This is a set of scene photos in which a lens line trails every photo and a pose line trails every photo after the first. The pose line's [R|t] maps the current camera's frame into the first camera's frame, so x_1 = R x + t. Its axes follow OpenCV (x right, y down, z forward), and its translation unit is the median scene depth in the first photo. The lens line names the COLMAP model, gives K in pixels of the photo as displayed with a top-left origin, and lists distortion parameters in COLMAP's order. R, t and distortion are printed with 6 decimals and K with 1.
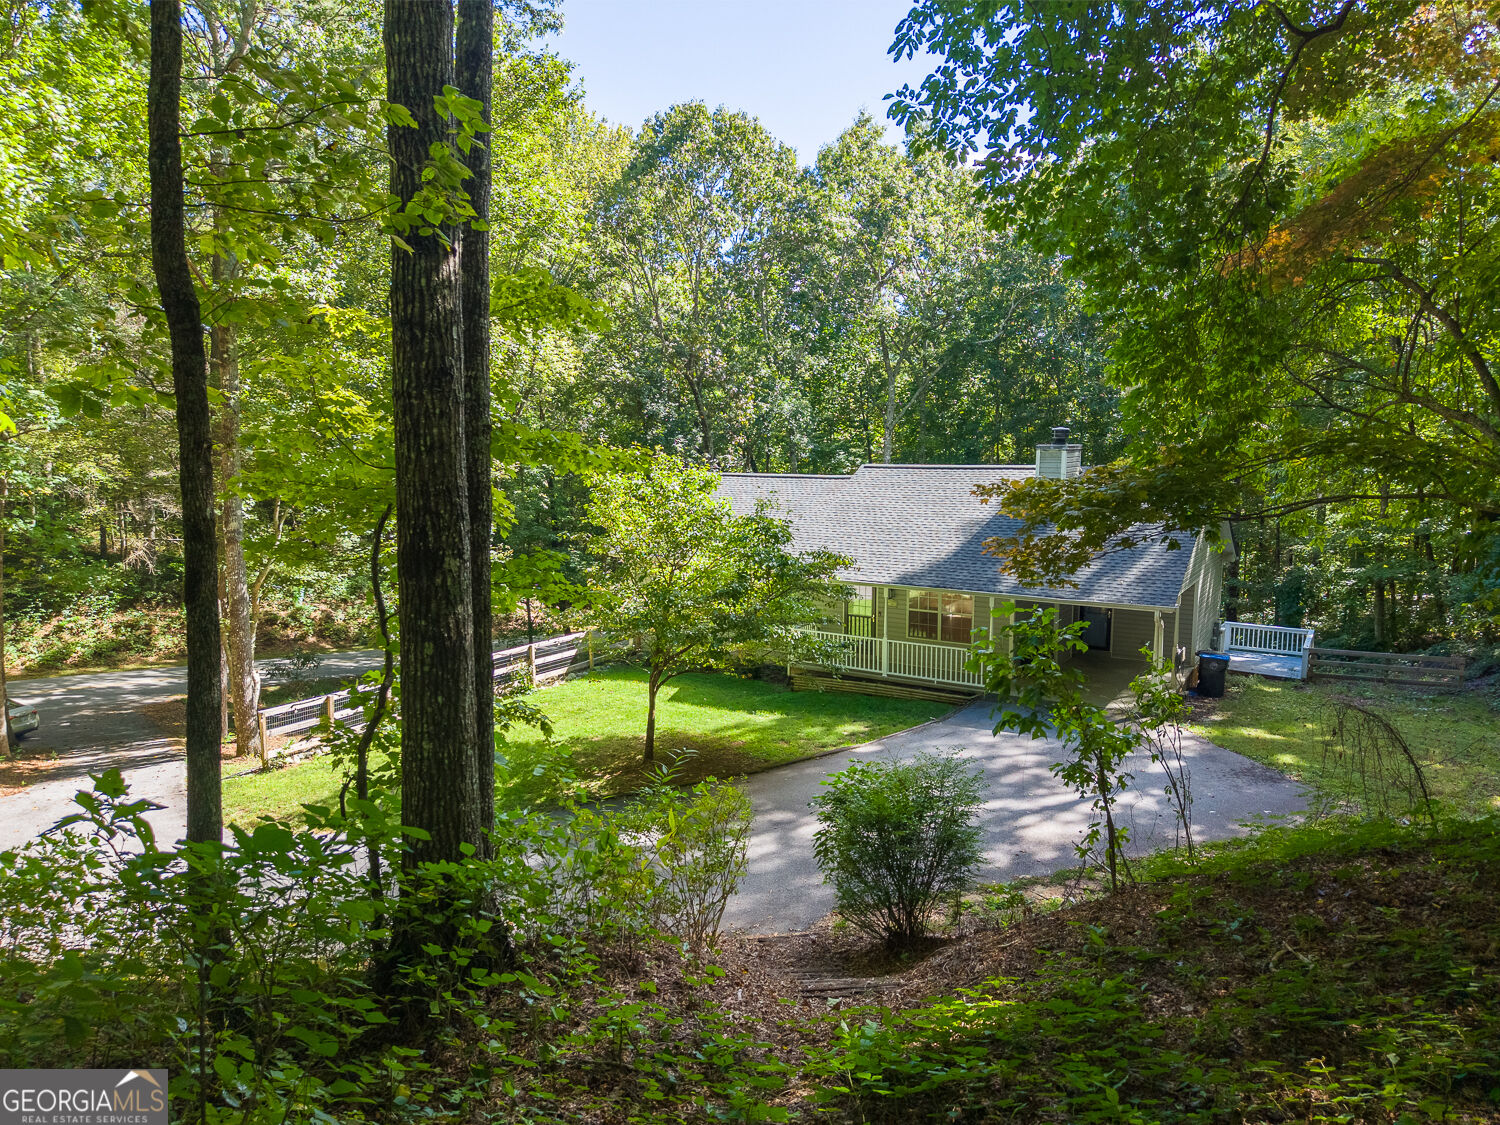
lens RADIAL K [[1004.0, 0, 746.7], [0, 1004.0, 566.2], [0, 0, 1]] dist [0.037563, -0.038238]
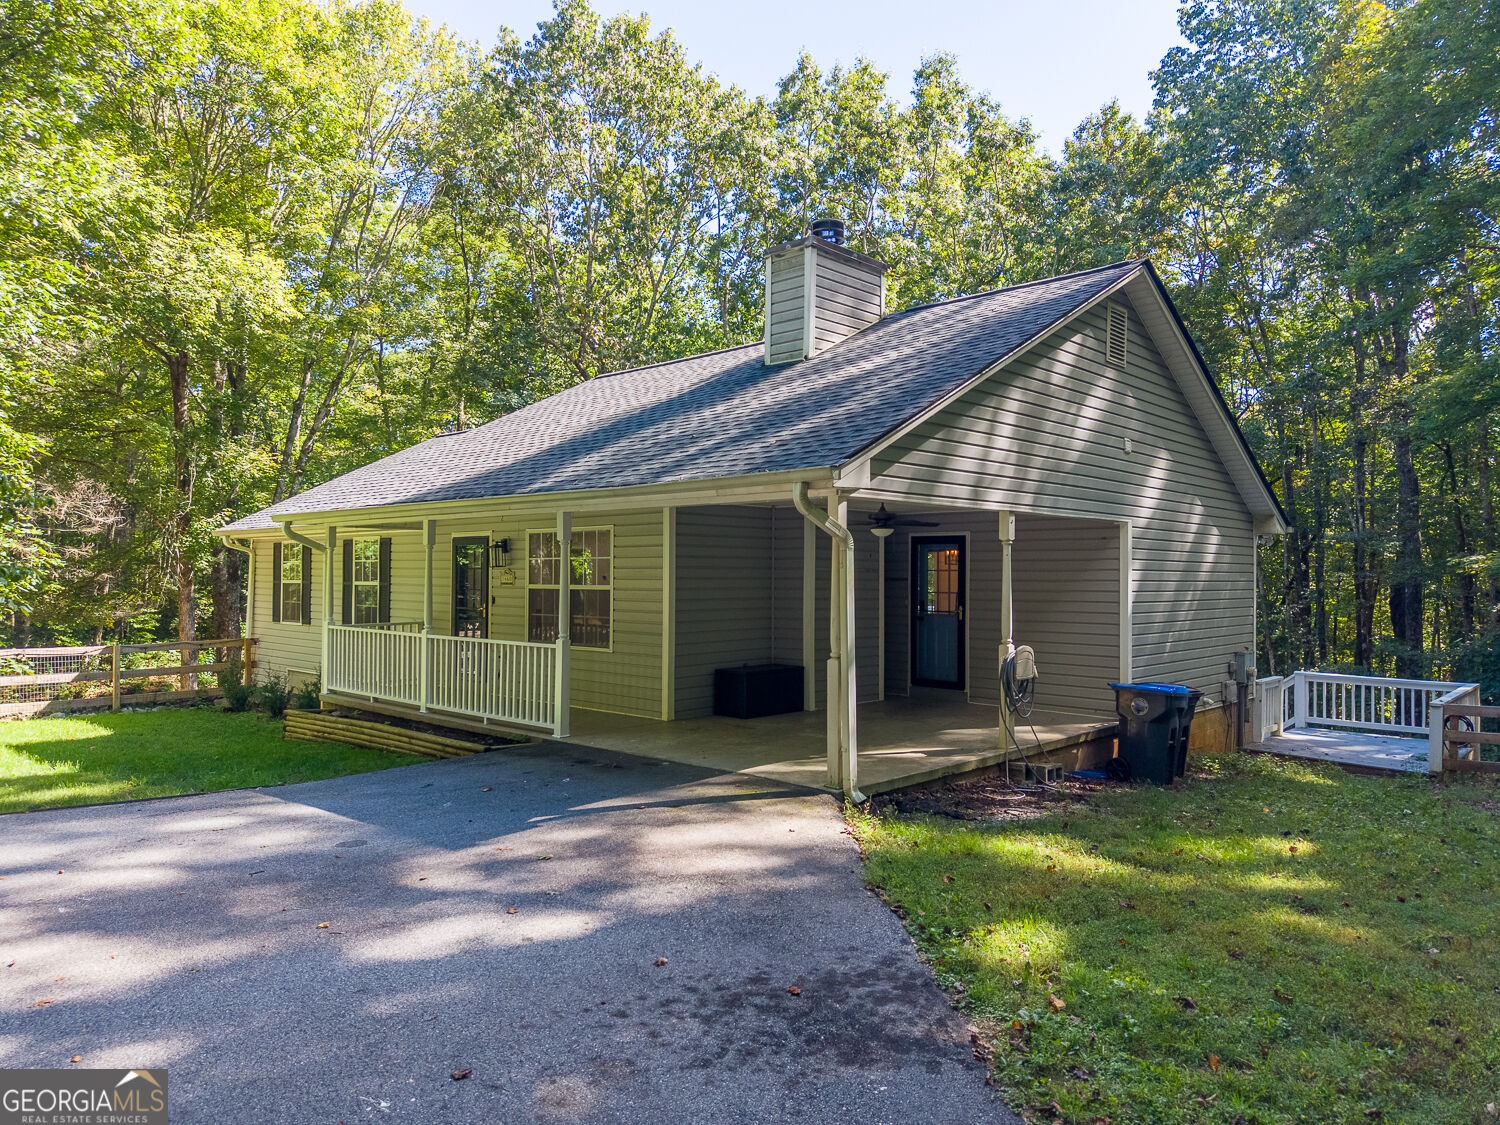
lens RADIAL K [[998.9, 0, 748.5], [0, 998.9, 568.5], [0, 0, 1]] dist [0.087960, -0.110724]
pose [[0.979529, 0.001041, -0.201300, 0.386985], [-0.027081, 0.991578, -0.126651, 0.098168], [0.199473, 0.129509, 0.971307, 0.549774]]
